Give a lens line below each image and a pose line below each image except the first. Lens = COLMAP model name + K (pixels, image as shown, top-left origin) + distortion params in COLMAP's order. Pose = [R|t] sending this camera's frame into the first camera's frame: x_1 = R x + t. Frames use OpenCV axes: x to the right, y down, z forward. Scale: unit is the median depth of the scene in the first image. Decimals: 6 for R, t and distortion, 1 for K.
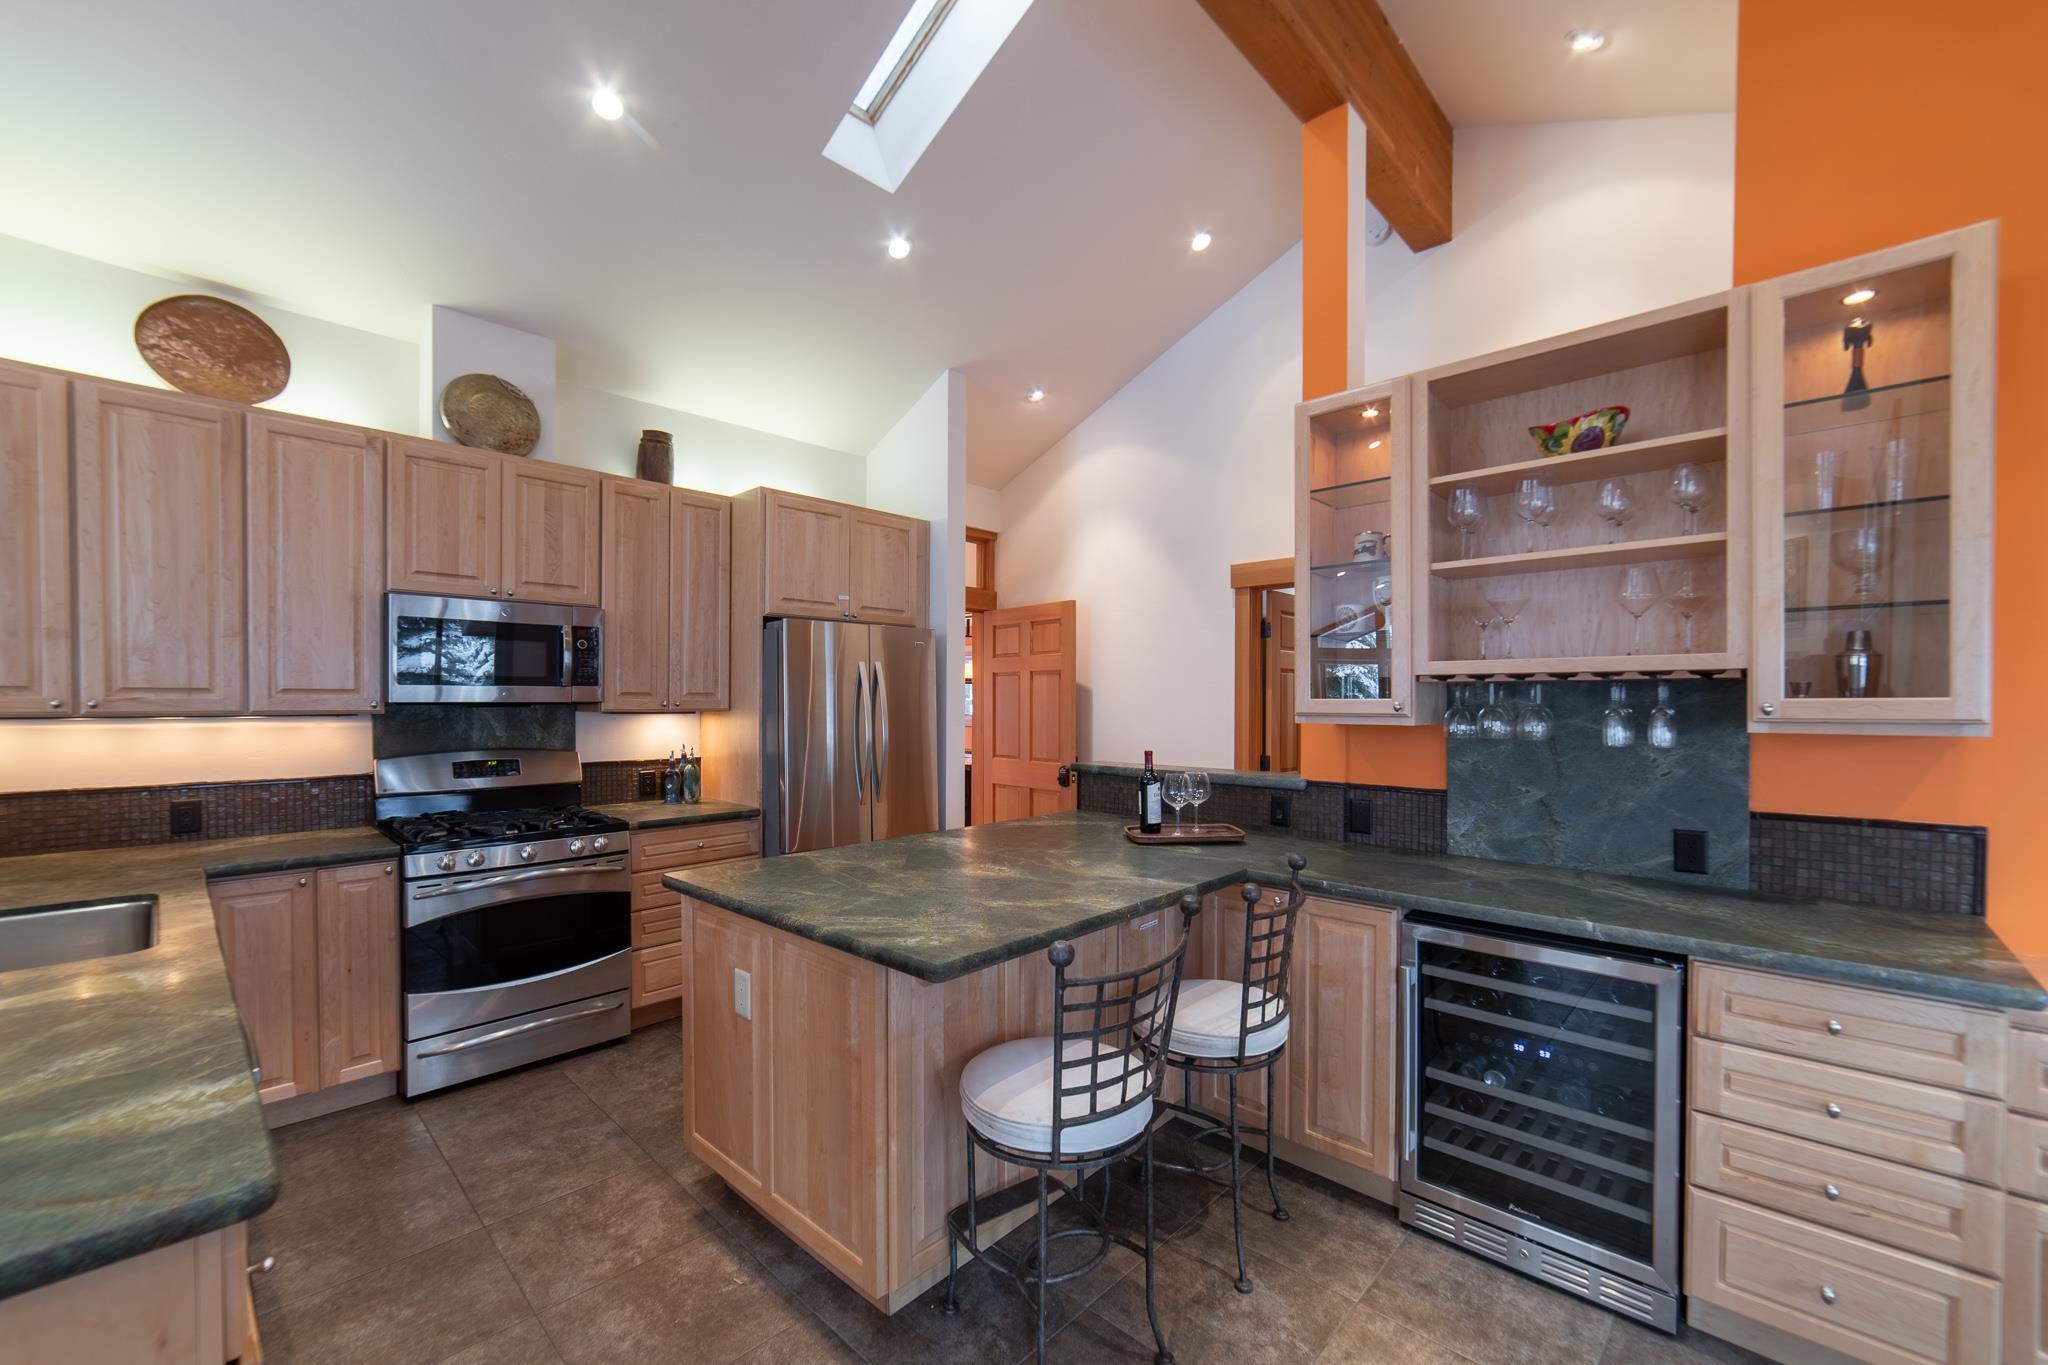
lens RADIAL K [[809.2, 0, 1014.1], [0, 809.2, 711.8], [0, 0, 1]] dist [-0.012102, 0.000152]
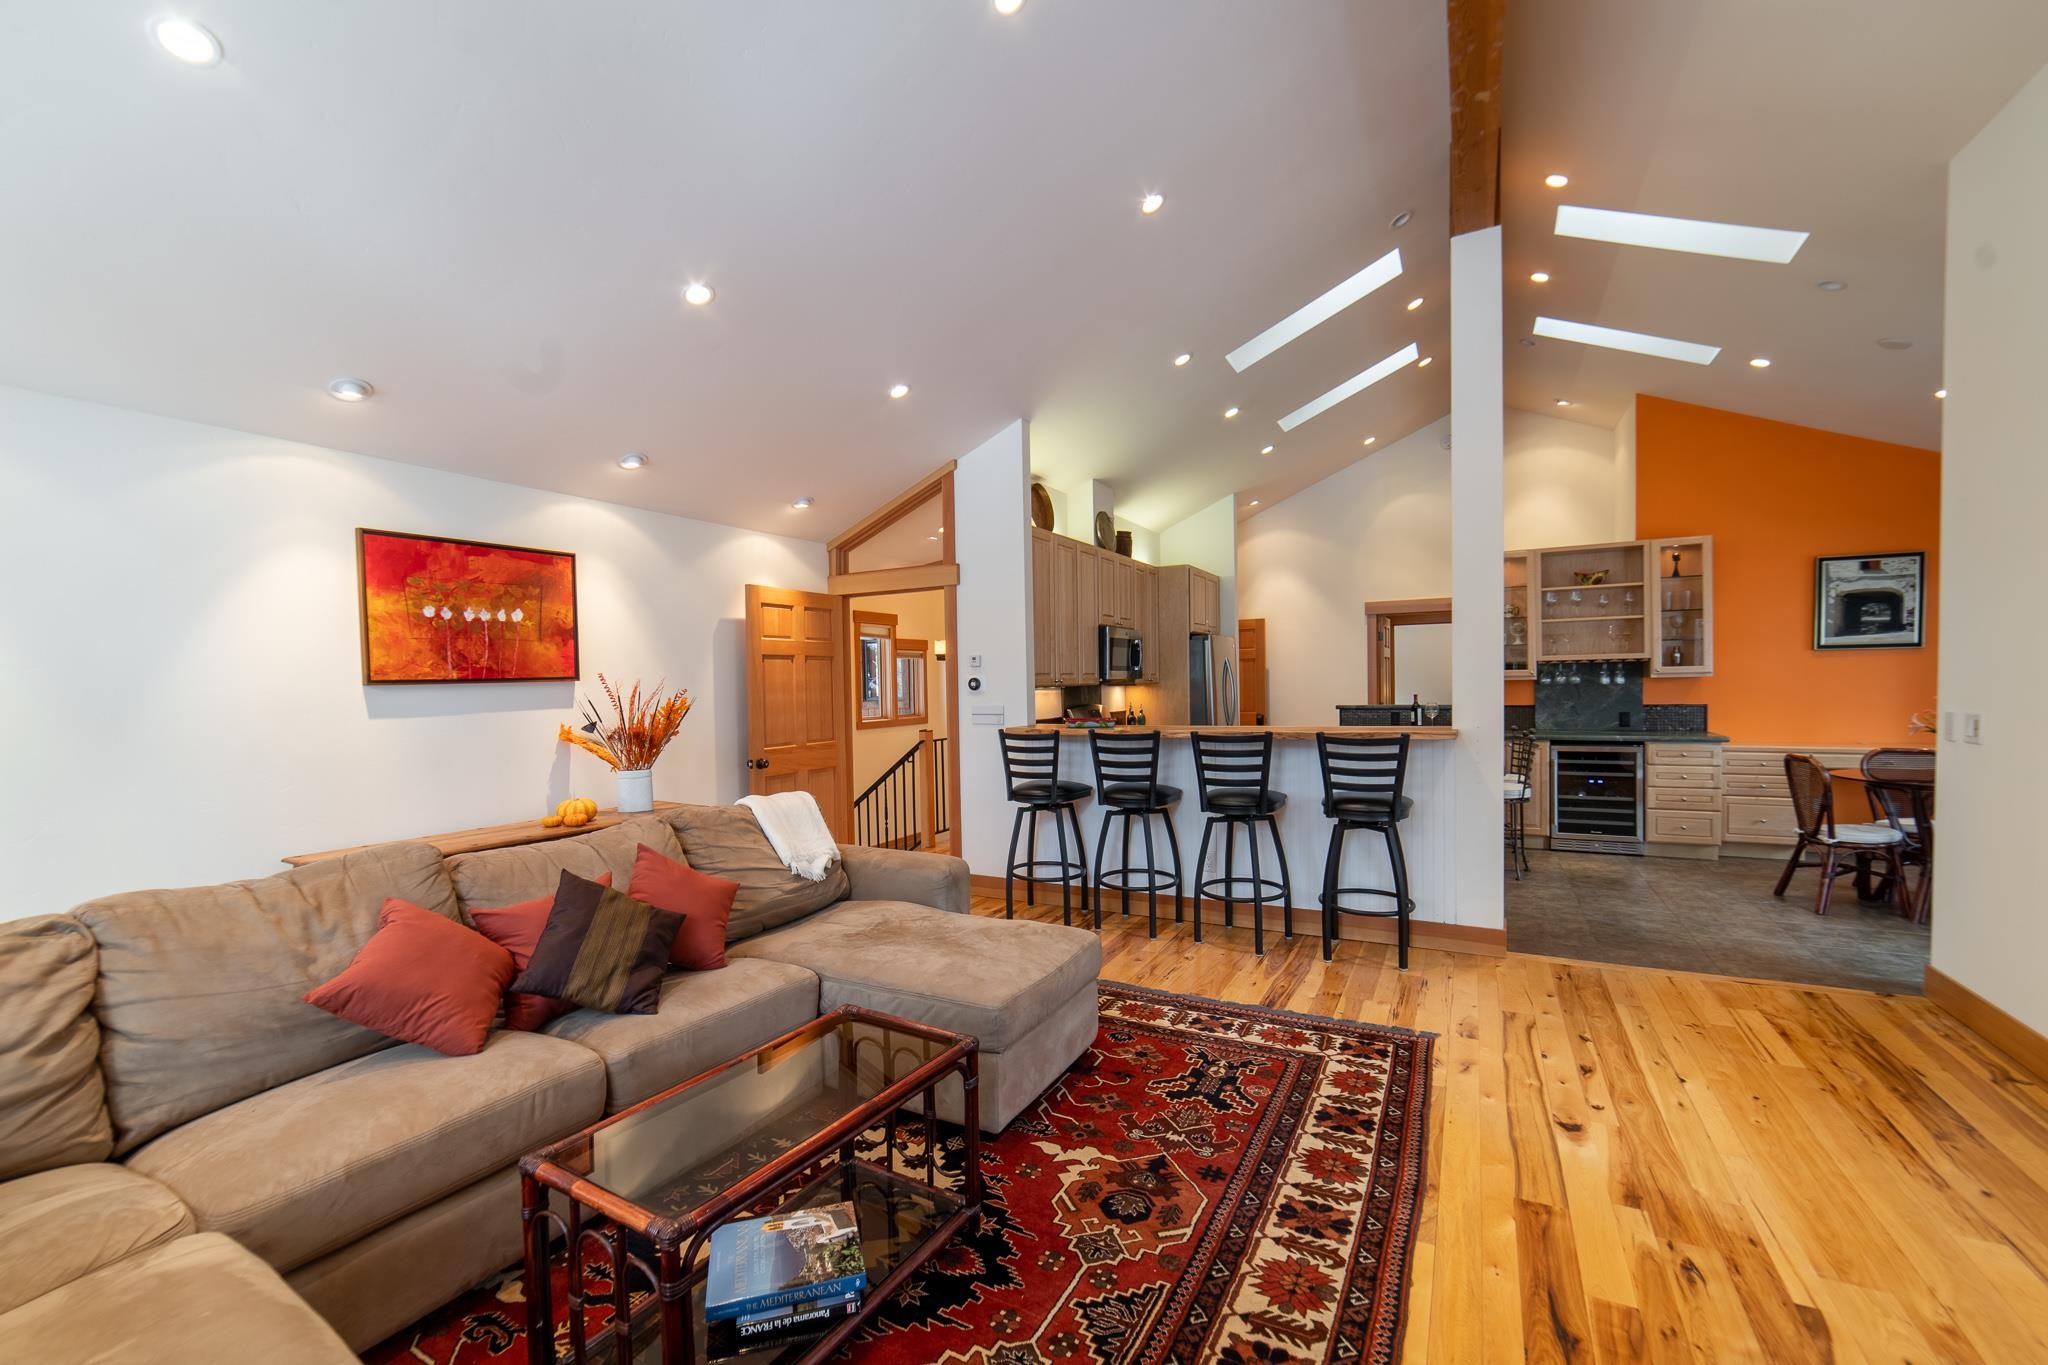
lens RADIAL K [[841.9, 0, 1016.6], [0, 841.9, 700.4], [0, 0, 1]] dist [-0.012222, 0.000070]
pose [[0.962002, -0.028381, 0.271564, -2.220778], [0.026646, 0.999594, 0.010076, 0.014233], [-0.271740, -0.002458, 0.962368, -1.401454]]
